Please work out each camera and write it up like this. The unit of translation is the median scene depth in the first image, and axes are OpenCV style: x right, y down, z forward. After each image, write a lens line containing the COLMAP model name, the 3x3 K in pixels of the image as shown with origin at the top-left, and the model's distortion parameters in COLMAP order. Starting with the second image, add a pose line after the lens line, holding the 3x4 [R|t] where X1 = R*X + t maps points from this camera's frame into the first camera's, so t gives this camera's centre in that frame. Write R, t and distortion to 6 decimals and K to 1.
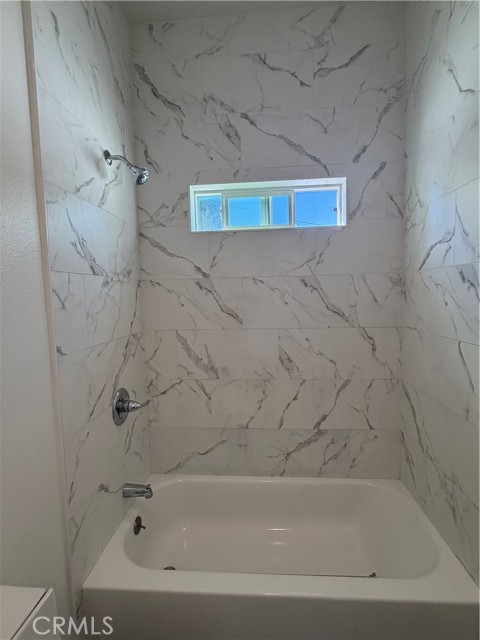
lens RADIAL K [[315.4, 0, 240.0], [0, 315.4, 320.0], [0, 0, 1]] dist [-0.000115, -0.000021]
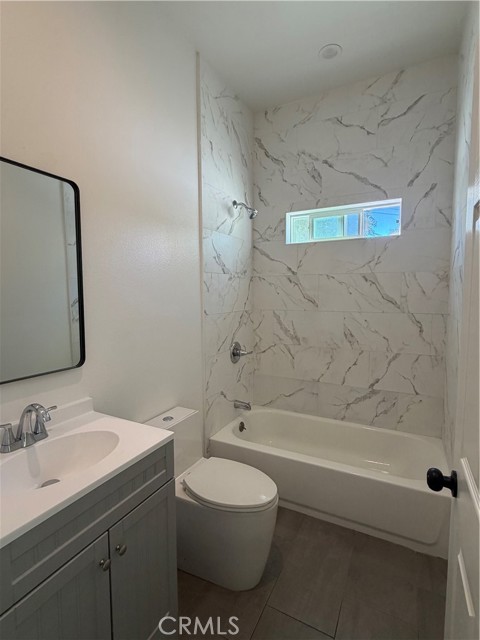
lens RADIAL K [[315.4, 0, 240.0], [0, 315.4, 320.0], [0, 0, 1]] dist [-0.000115, -0.000021]
pose [[0.917901, 0.053998, -0.393118, 0.258247], [-0.049189, 0.998540, 0.022305, 0.057104], [0.393749, -0.001136, 0.919217, -0.465351]]
